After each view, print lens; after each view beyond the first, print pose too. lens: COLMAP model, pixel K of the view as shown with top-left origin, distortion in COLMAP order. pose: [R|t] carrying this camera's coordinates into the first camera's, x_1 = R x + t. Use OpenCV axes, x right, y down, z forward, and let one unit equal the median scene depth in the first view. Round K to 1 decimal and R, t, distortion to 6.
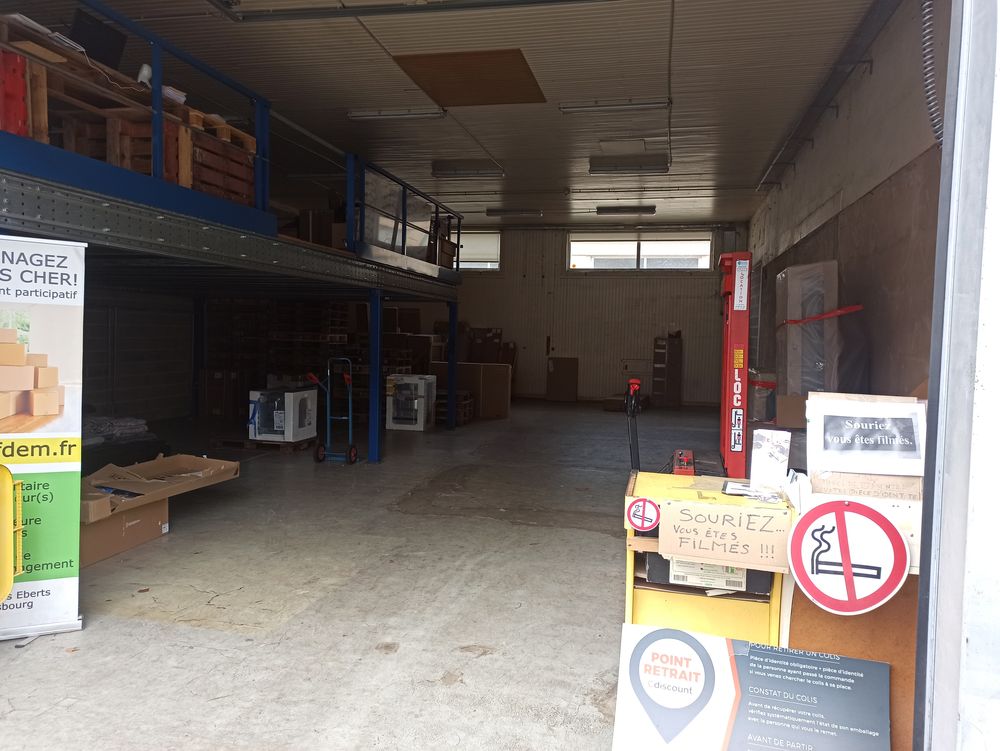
lens RADIAL K [[728.5, 0, 501.3], [0, 728.5, 370.3], [0, 0, 1]] dist [0.046713, -0.002642]
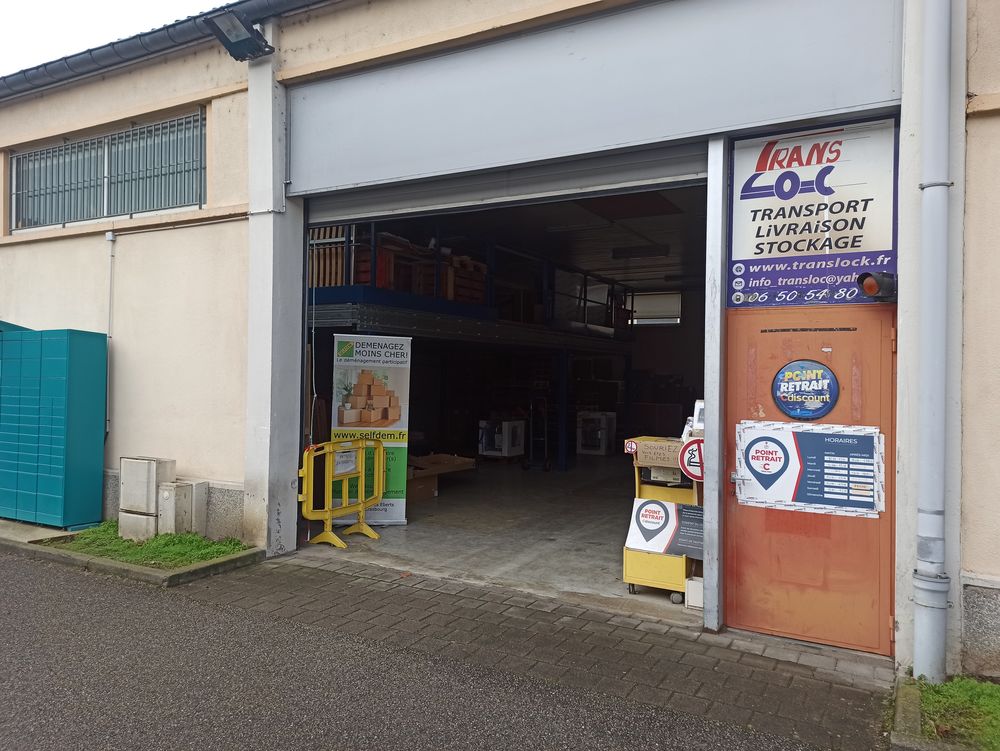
lens RADIAL K [[728.5, 0, 501.3], [0, 728.5, 370.3], [0, 0, 1]] dist [0.046713, -0.002642]
pose [[0.957673, -0.013204, -0.287555, 0.206131], [-0.005481, 0.997930, -0.064076, 0.038803], [0.287806, 0.062940, 0.955618, -0.672222]]
